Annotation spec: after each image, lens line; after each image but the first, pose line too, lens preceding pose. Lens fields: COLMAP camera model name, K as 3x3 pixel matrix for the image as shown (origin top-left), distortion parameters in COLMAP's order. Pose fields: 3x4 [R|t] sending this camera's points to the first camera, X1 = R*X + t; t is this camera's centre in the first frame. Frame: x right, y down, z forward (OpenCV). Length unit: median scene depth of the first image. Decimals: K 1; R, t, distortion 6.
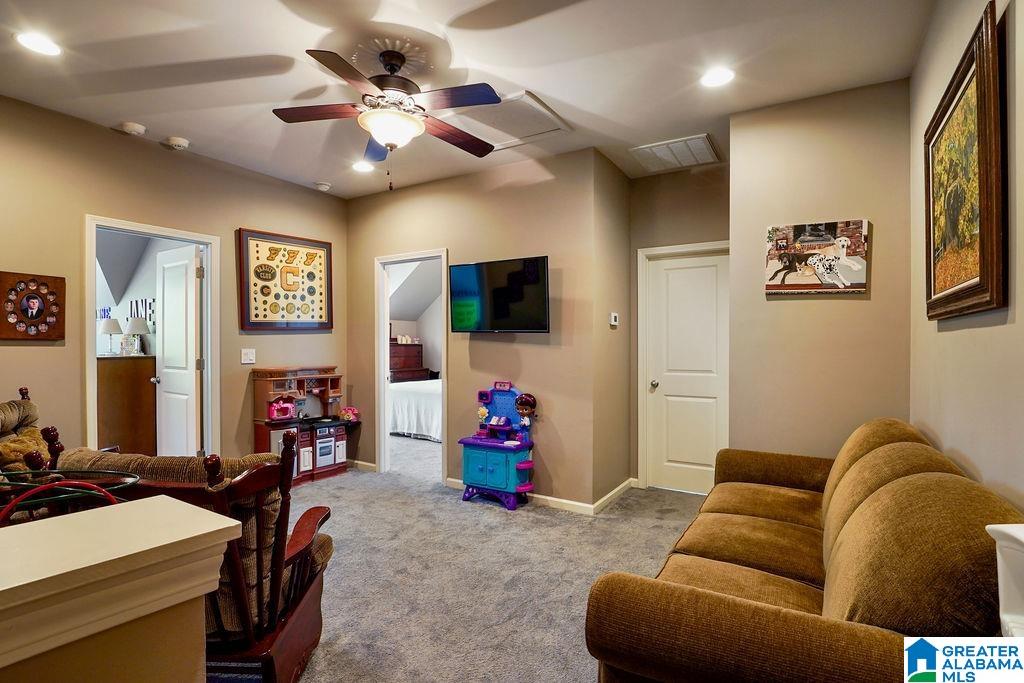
lens RADIAL K [[504.8, 0, 512.3], [0, 504.8, 343.3], [0, 0, 1]] dist [-0.024342, -0.003263]
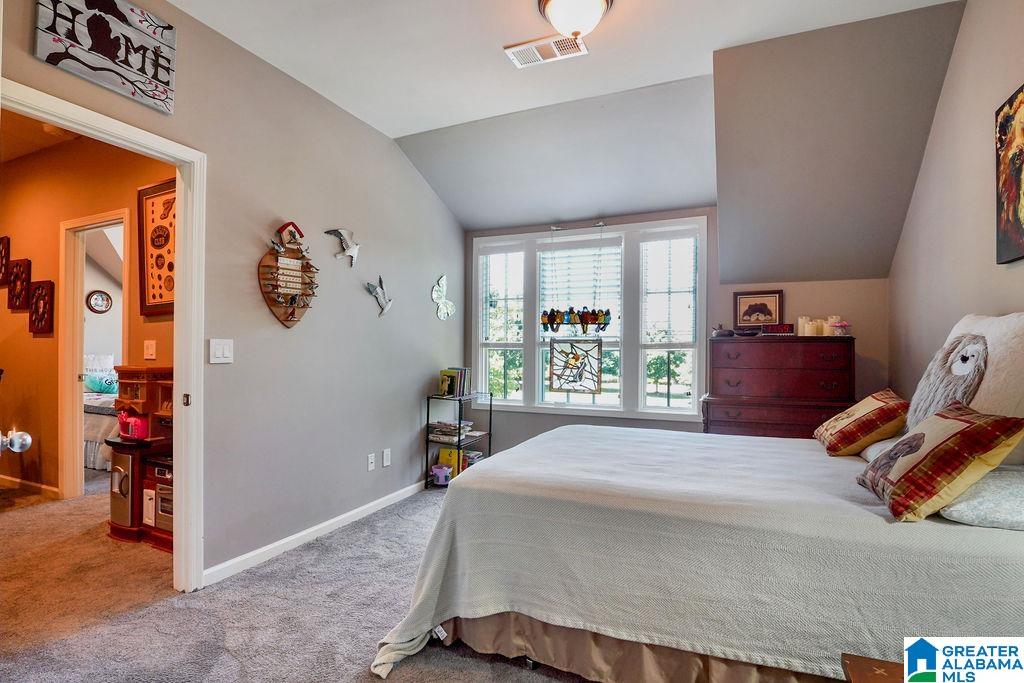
lens RADIAL K [[504.8, 0, 511.8], [0, 504.8, 347.2], [0, 0, 1]] dist [-0.024342, -0.003263]
pose [[0.135658, -0.004766, -0.990744, 0.305251], [-0.002923, 0.999982, -0.005211, 0.023861], [0.990751, 0.003603, 0.135641, 1.417616]]
